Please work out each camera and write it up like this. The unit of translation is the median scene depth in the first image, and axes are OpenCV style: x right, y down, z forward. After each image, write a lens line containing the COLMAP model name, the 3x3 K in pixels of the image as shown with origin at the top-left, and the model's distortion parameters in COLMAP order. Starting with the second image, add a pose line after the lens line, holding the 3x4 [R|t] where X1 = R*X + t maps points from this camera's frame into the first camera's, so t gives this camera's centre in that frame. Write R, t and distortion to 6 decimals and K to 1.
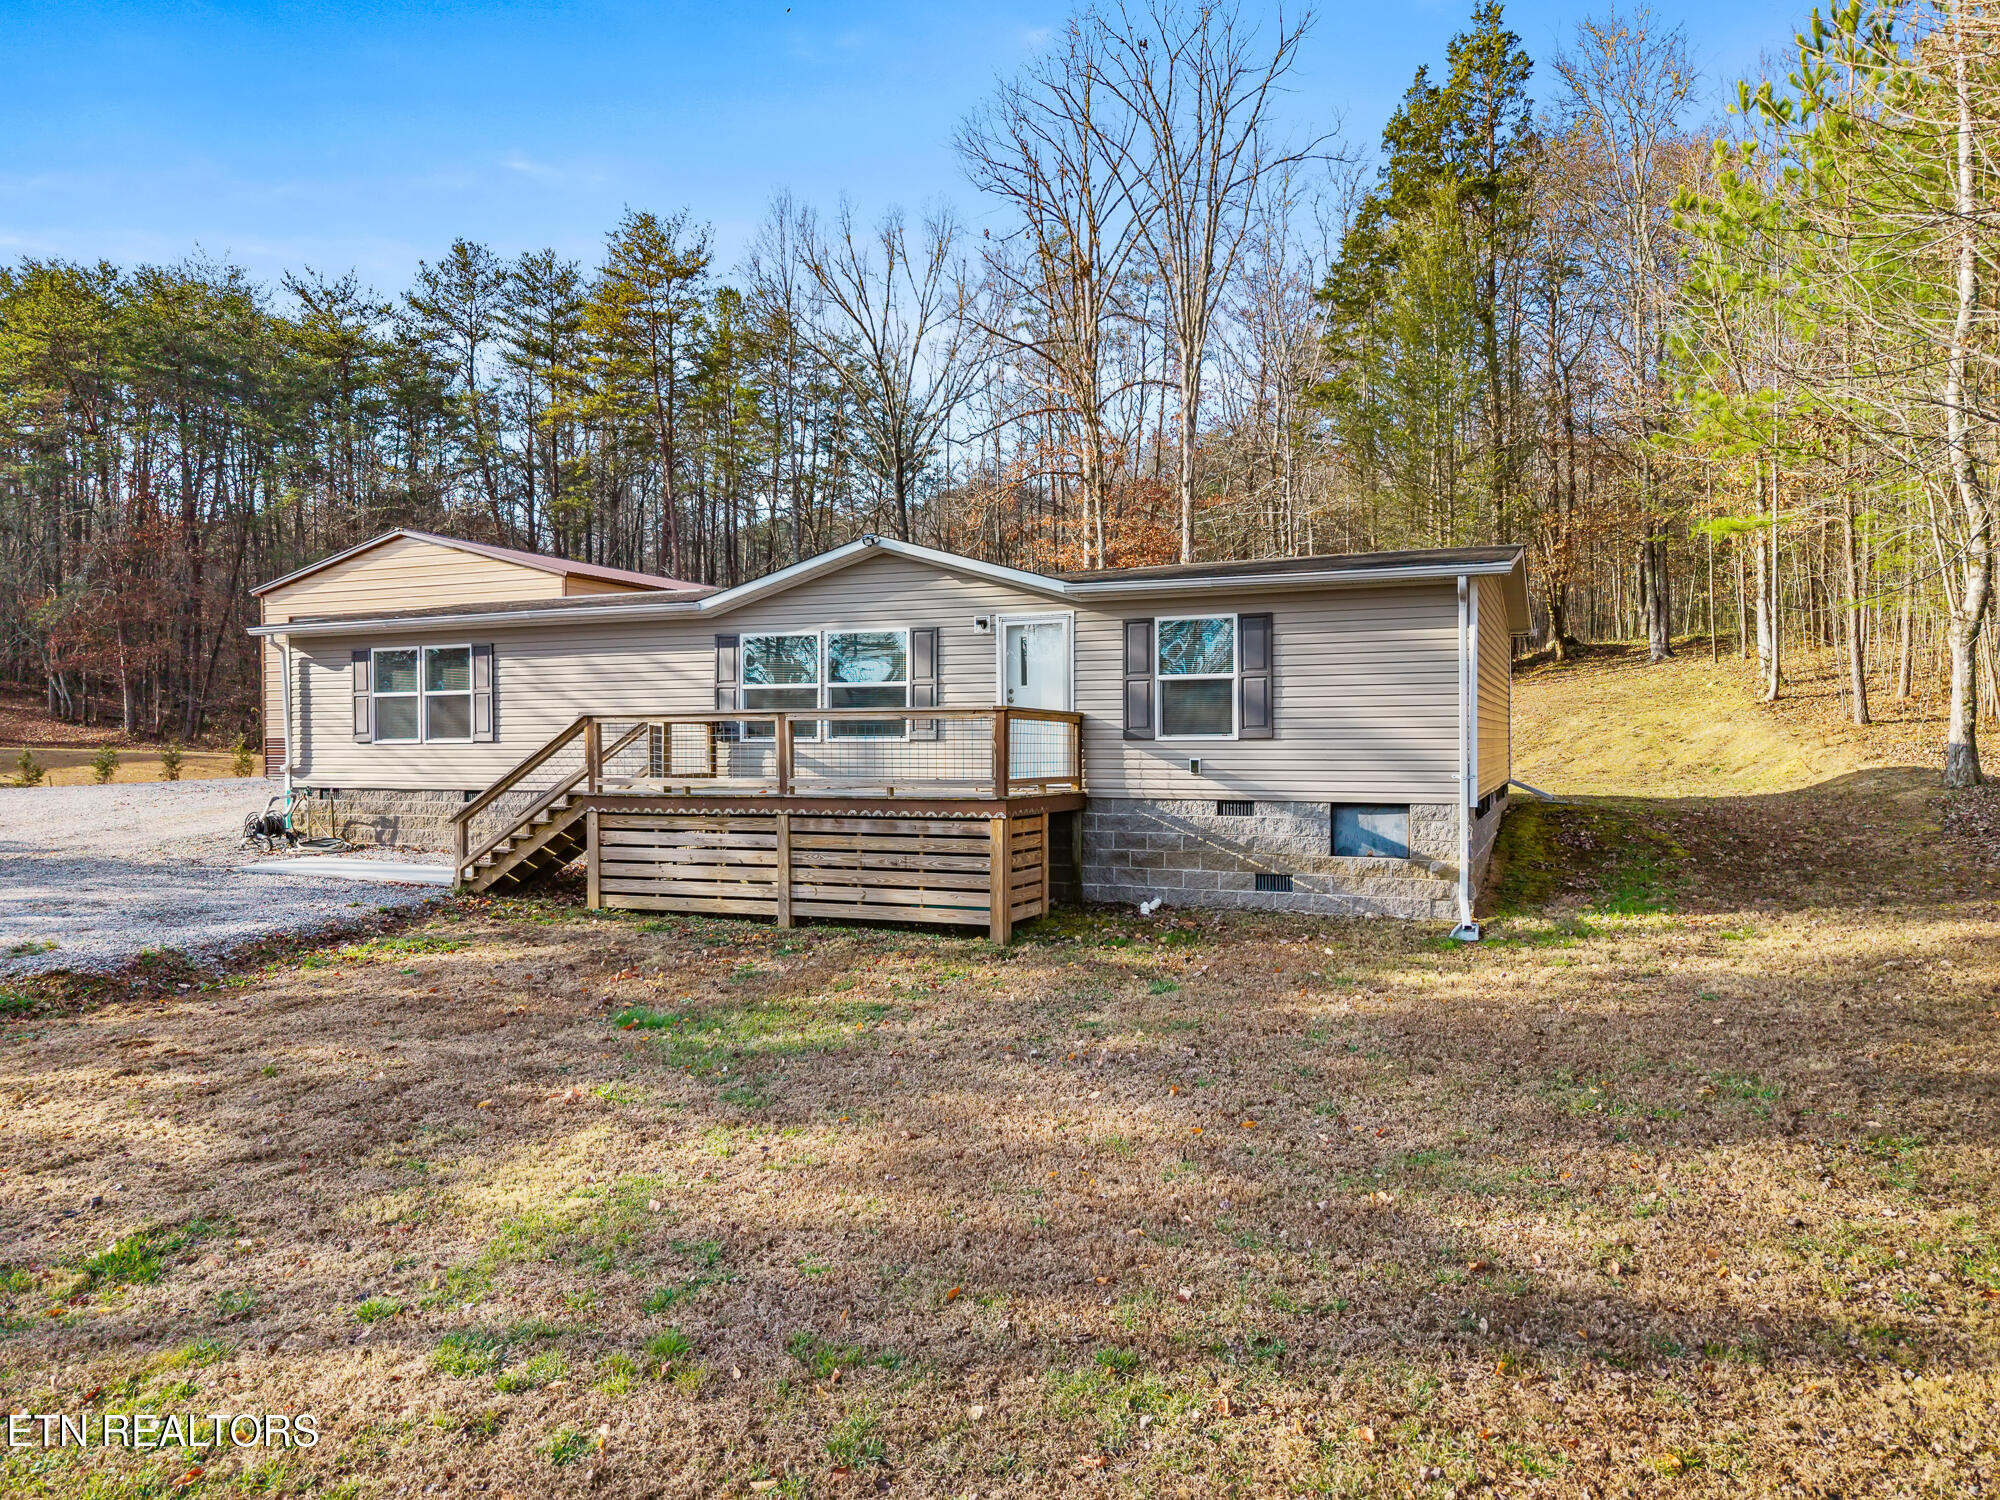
lens RADIAL K [[1387.6, 0, 1000.0], [0, 1387.6, 750.0], [0, 0, 1]] dist [-0.001331, -0.001379]
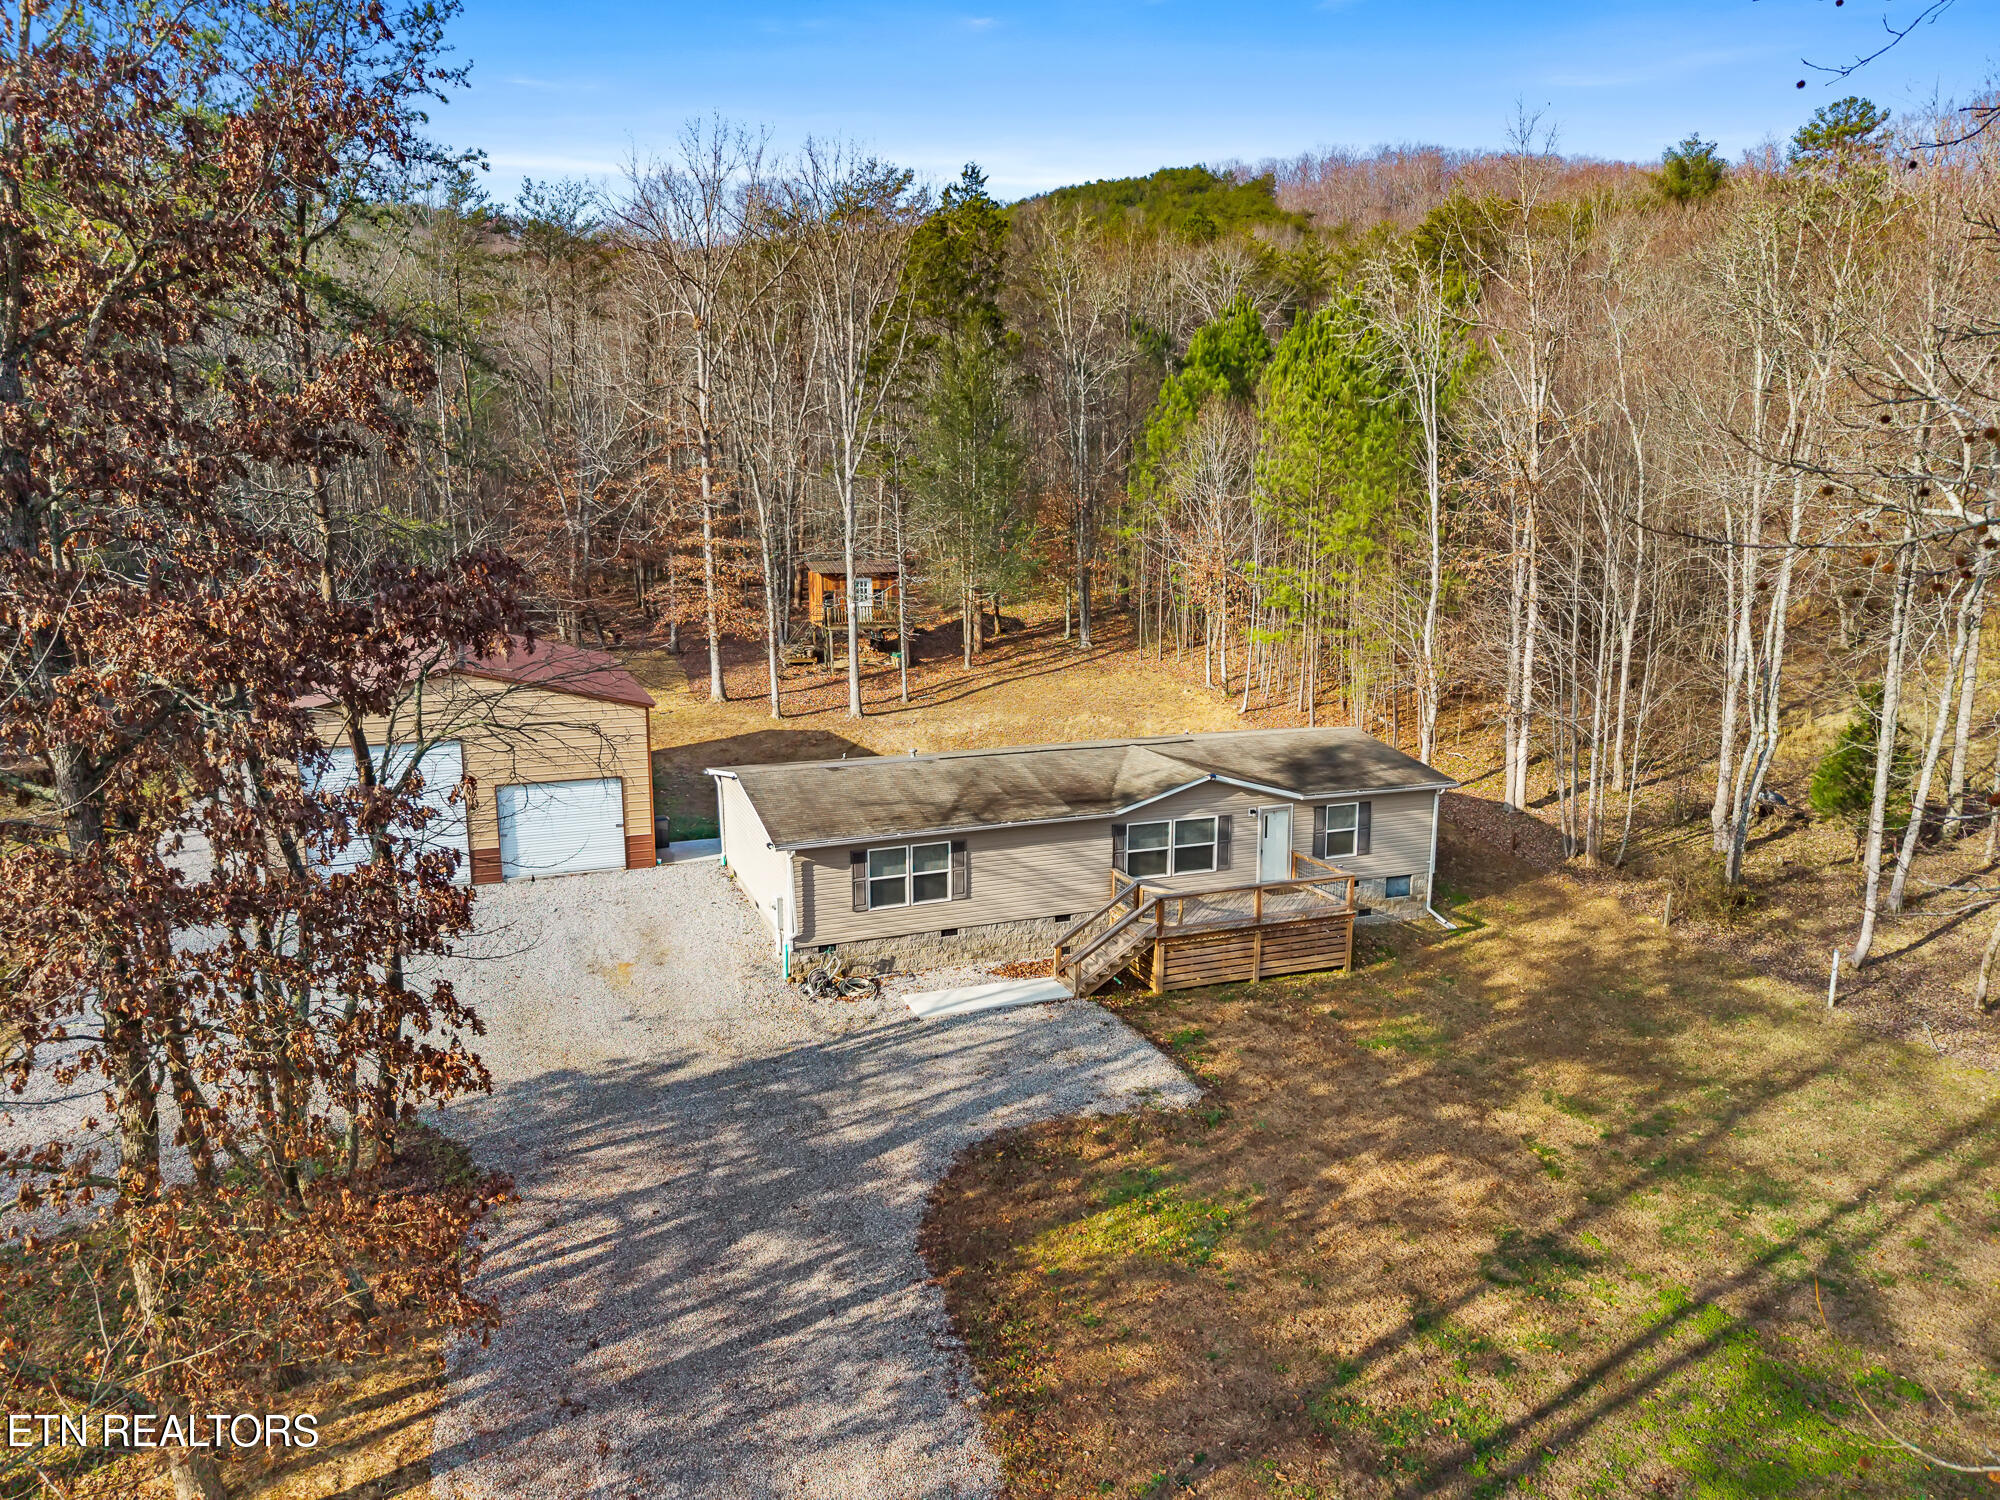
lens RADIAL K [[1387.6, 0, 1000.0], [0, 1387.6, 750.0], [0, 0, 1]] dist [-0.001331, -0.001379]
pose [[0.729718, -0.123210, 0.672556, -1.592319], [0.007858, 0.985077, 0.171937, -0.516215], [-0.683703, -0.120180, 0.719796, -0.186080]]
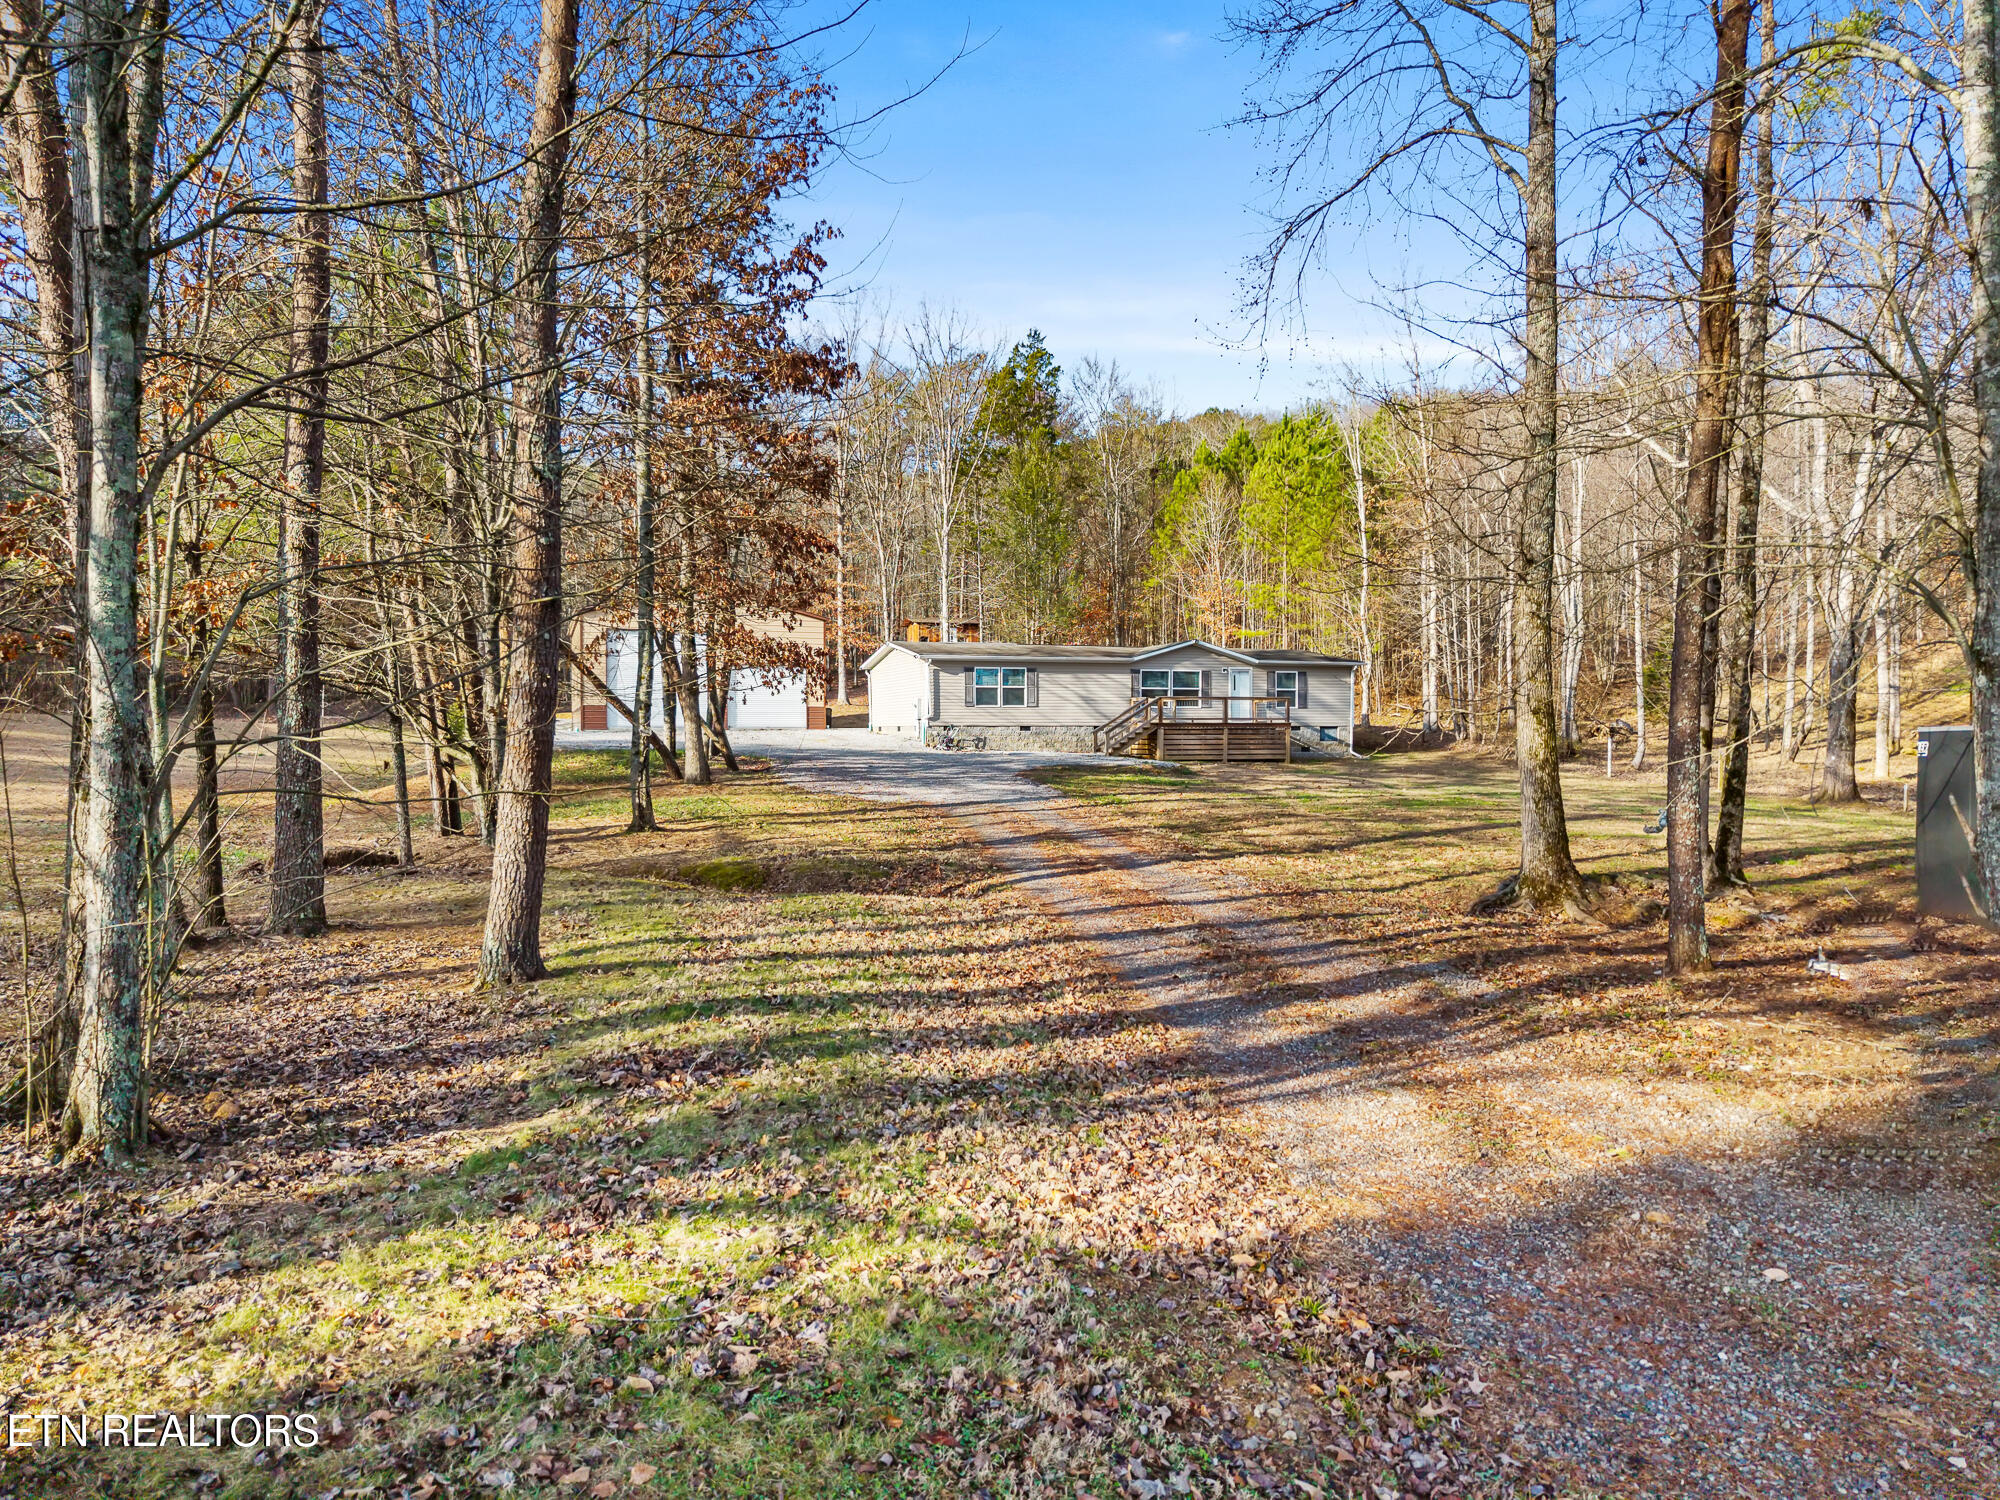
lens RADIAL K [[1387.6, 0, 1000.0], [0, 1387.6, 750.0], [0, 0, 1]] dist [-0.001331, -0.001379]
pose [[0.754781, -0.004872, 0.655959, -2.344440], [0.009509, 0.999949, -0.003515, 0.091787], [-0.655908, 0.008890, 0.754788, -0.963404]]
